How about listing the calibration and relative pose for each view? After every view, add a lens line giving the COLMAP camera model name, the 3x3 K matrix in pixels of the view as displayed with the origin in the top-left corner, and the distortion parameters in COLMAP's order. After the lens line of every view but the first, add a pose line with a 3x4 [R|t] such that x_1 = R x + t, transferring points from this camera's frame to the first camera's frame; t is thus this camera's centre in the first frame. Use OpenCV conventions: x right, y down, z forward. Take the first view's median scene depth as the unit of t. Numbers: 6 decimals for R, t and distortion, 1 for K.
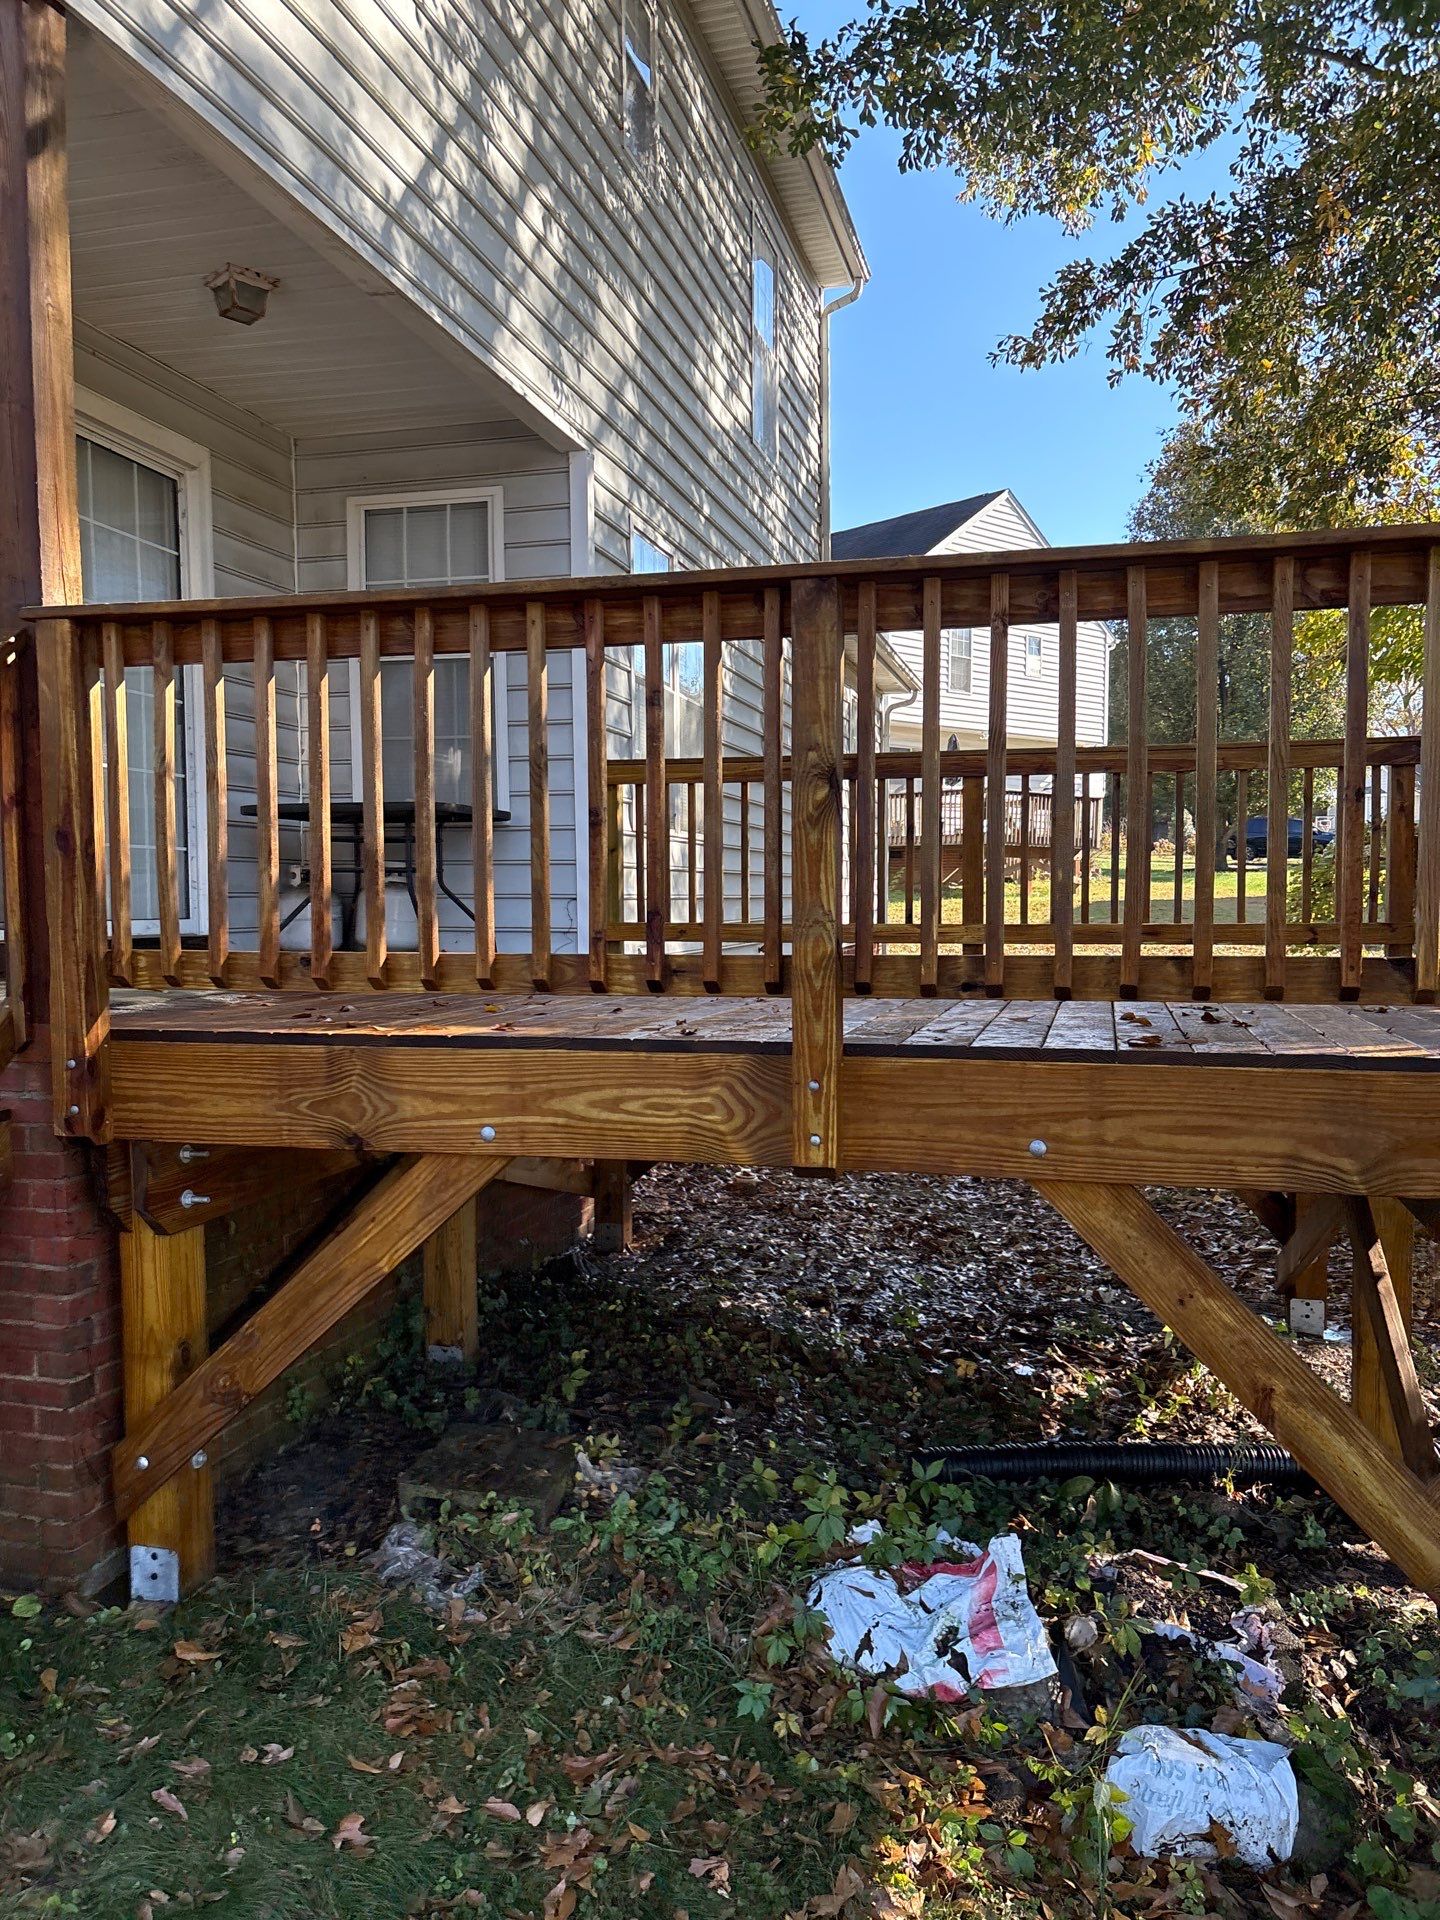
lens RADIAL K [[1447.4, 0, 738.9], [0, 1447.4, 961.6], [0, 0, 1]] dist [0.038559, -0.036233]
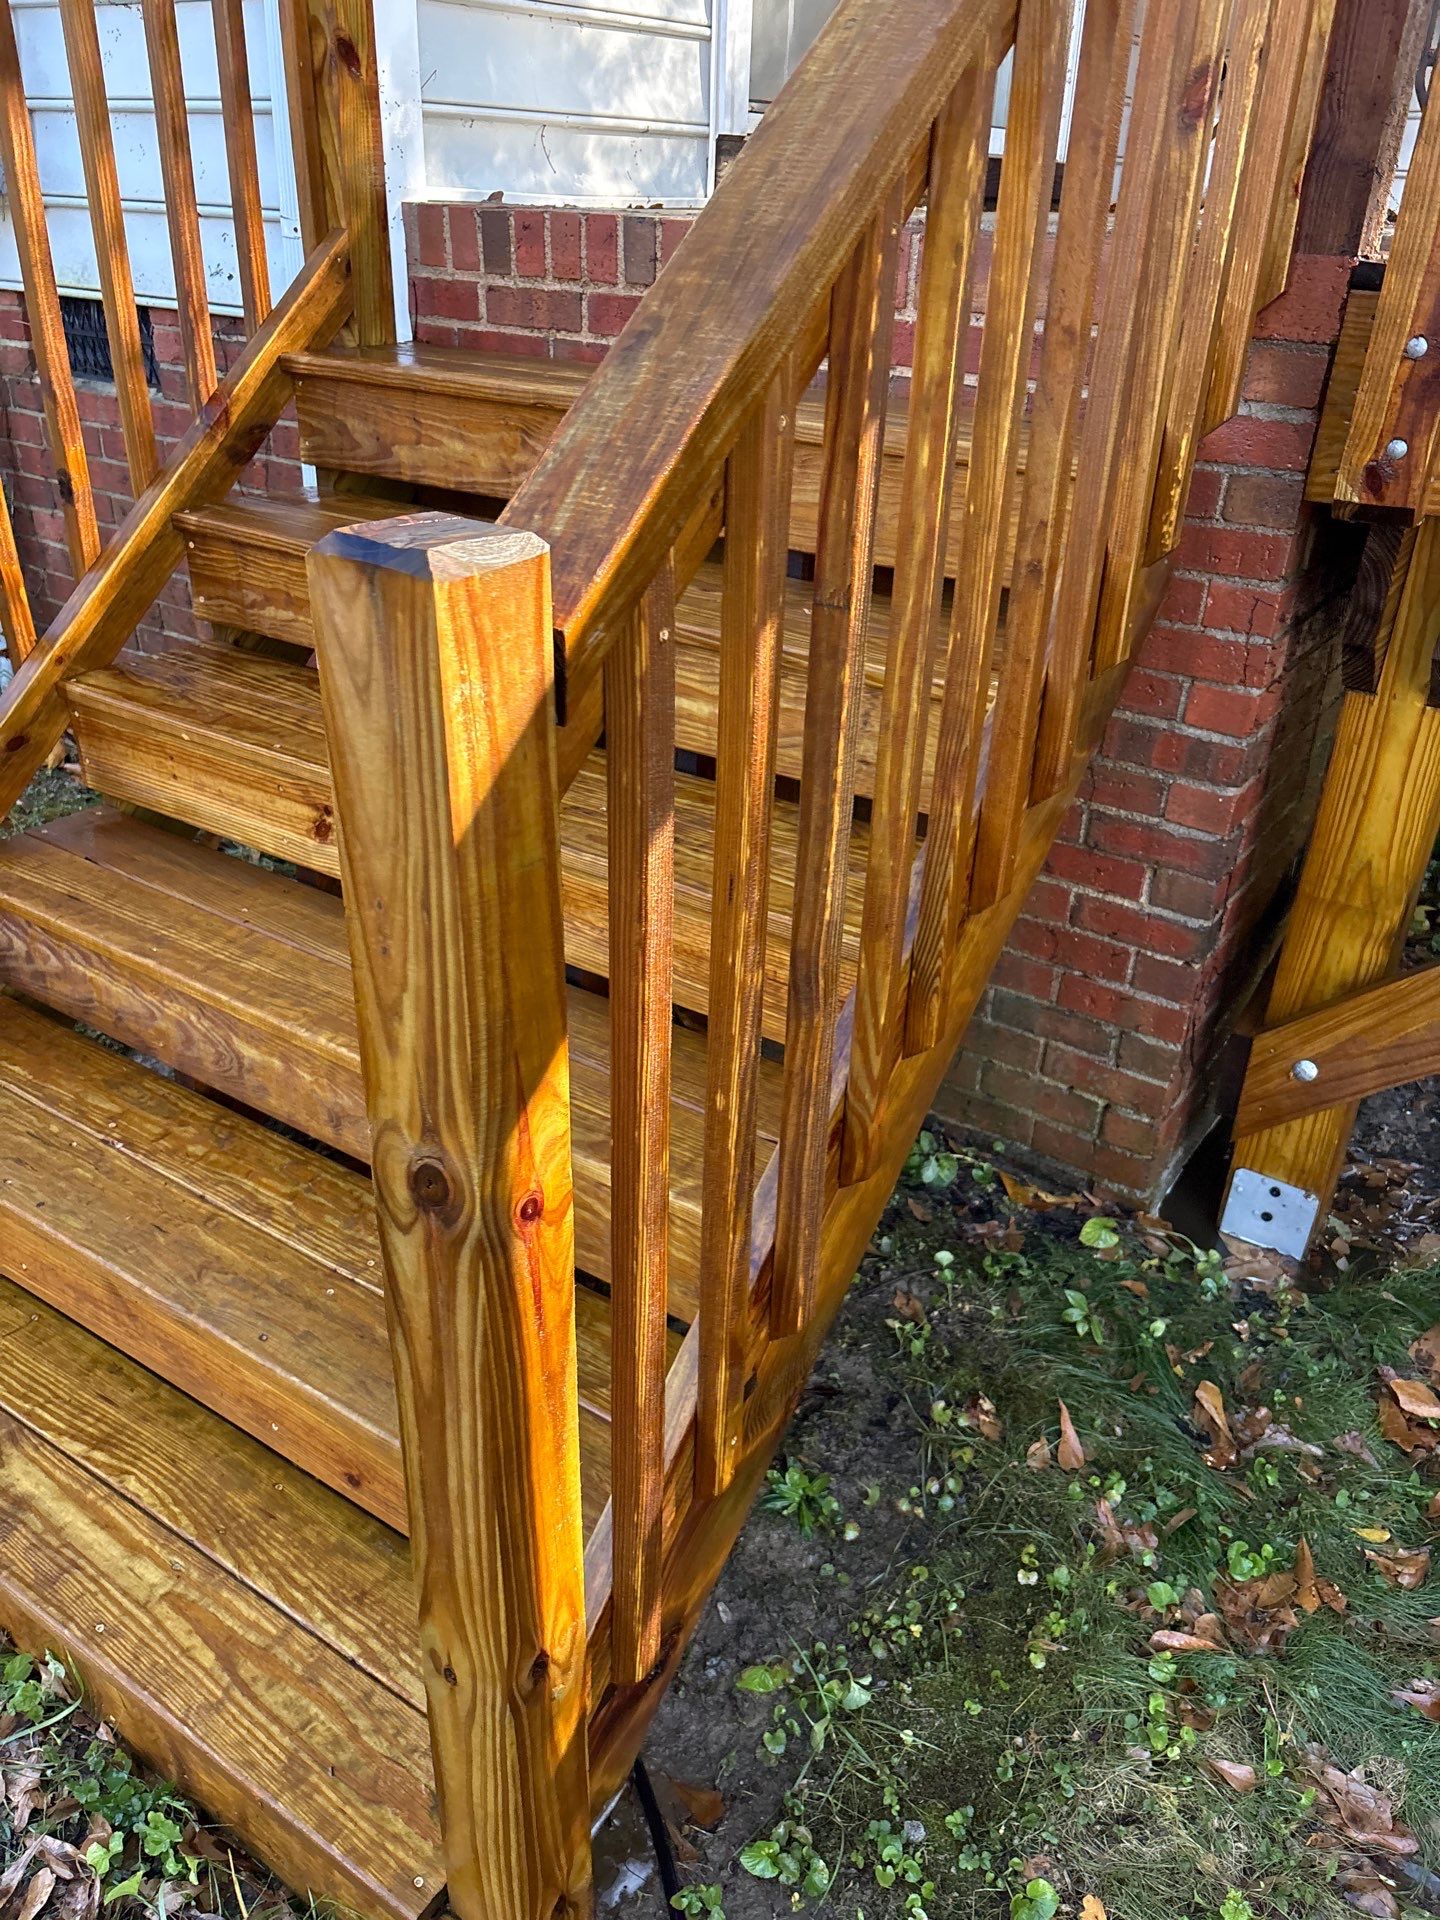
lens RADIAL K [[1447.4, 0, 717.4], [0, 1447.4, 964.0], [0, 0, 1]] dist [0.038559, -0.036233]
pose [[0.936911, 0.198075, -0.288036, -0.472849], [-0.055073, 0.897322, 0.437927, 0.052221], [0.345204, -0.394436, 0.851619, 0.417297]]
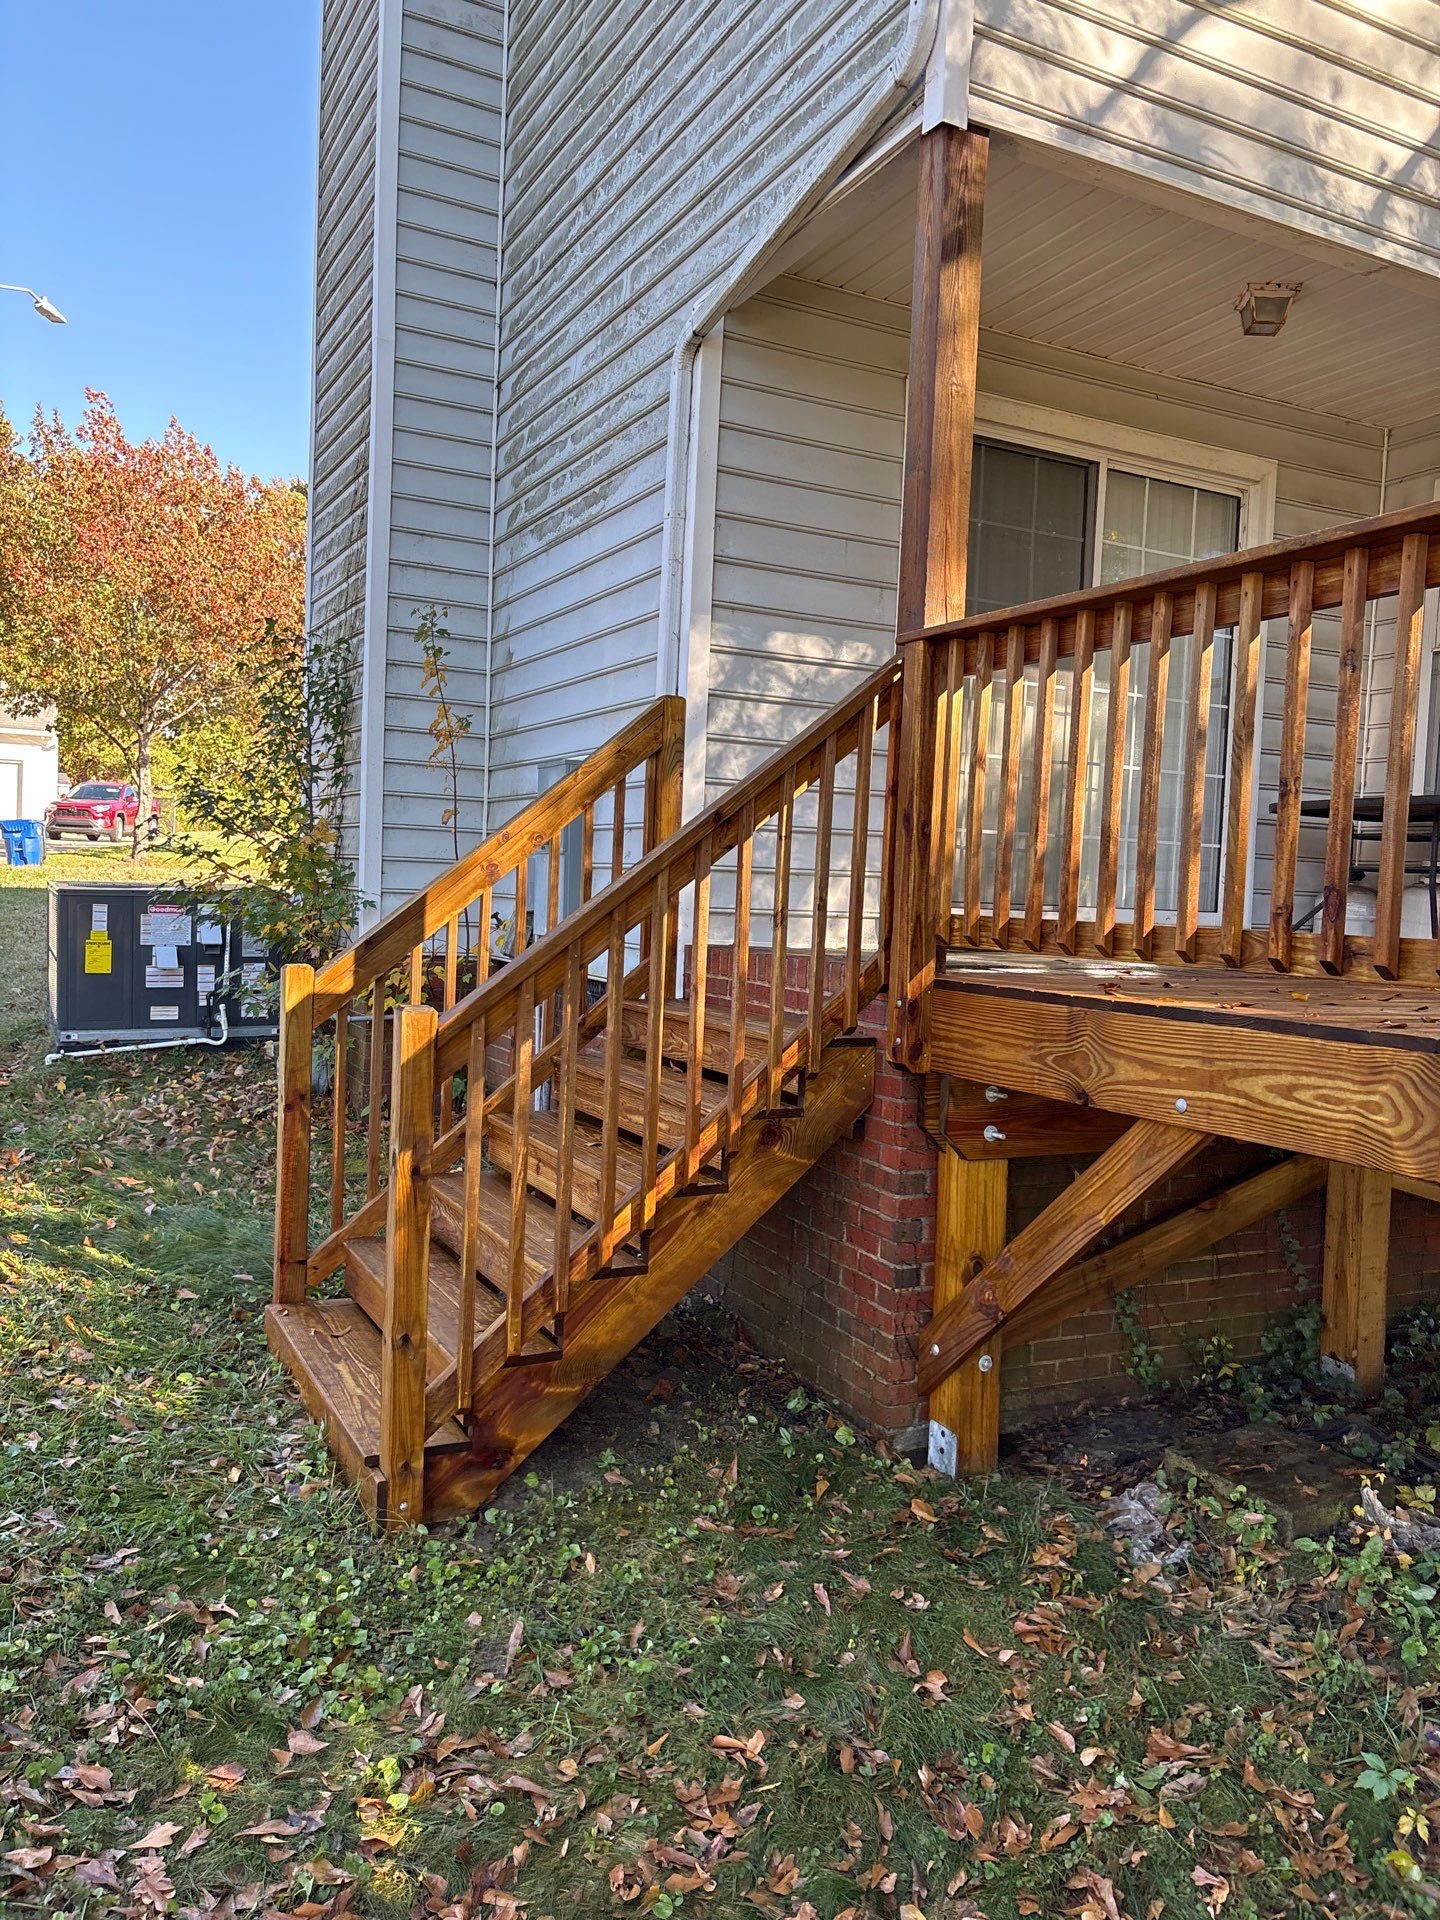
lens RADIAL K [[1447.4, 0, 729.9], [0, 1447.4, 945.7], [0, 0, 1]] dist [0.038559, -0.036233]
pose [[0.666324, 0.058227, -0.743385, 0.333635], [-0.074925, 0.997129, 0.010944, 0.018413], [0.741888, 0.048406, 0.668774, 0.076998]]
